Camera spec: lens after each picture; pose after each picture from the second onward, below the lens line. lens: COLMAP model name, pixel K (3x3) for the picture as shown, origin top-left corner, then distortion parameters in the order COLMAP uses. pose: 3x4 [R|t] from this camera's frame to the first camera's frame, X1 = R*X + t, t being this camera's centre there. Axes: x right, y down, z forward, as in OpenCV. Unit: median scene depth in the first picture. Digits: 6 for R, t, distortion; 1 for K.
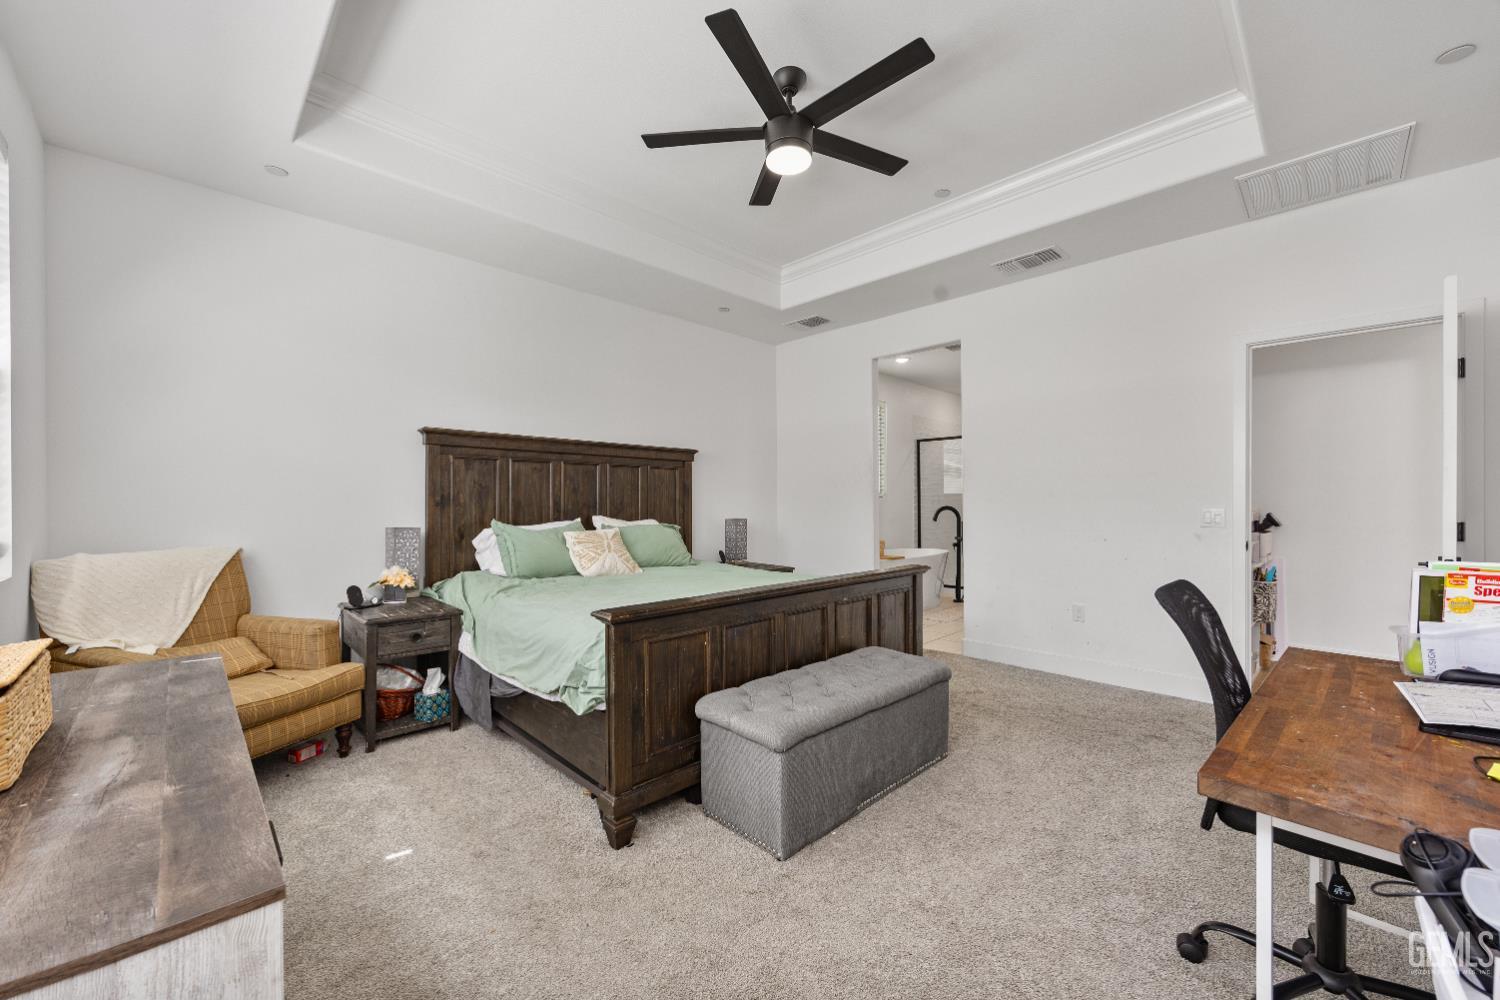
lens RADIAL K [[577.7, 0, 753.9], [0, 577.7, 504.2], [0, 0, 1]] dist [-0.004275, -0.001651]
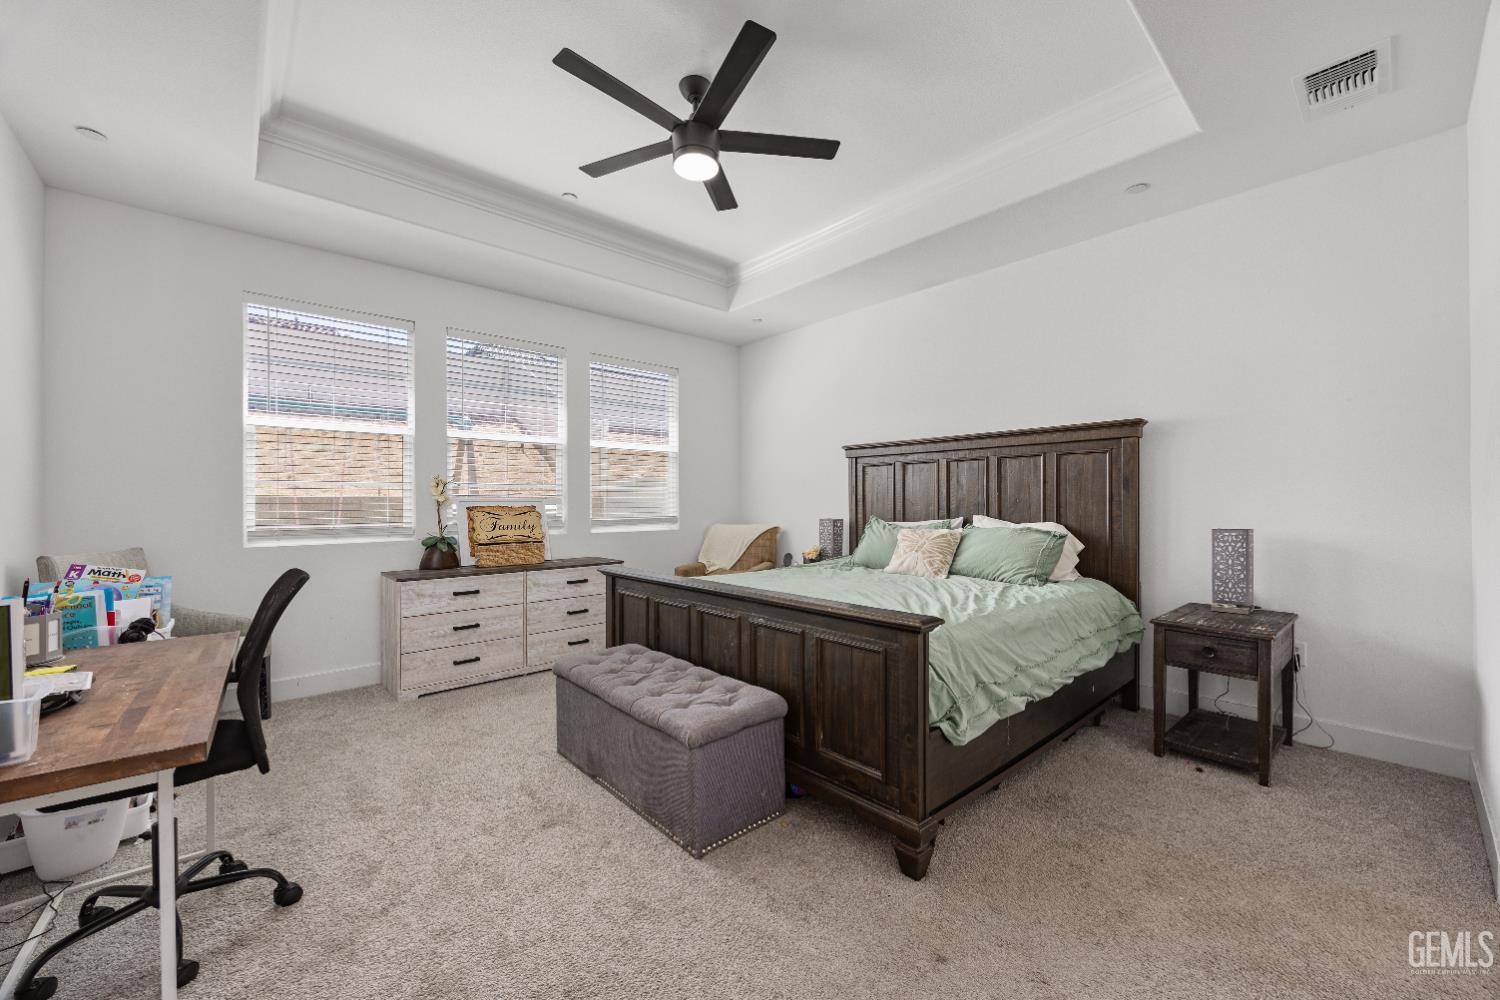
lens RADIAL K [[577.7, 0, 757.2], [0, 577.7, 500.9], [0, 0, 1]] dist [-0.004275, -0.001651]
pose [[-0.045931, -0.000588, -0.998944, 0.648405], [0.000473, 1.000000, -0.000610, -0.001307], [0.998945, -0.000501, -0.045931, 0.701419]]
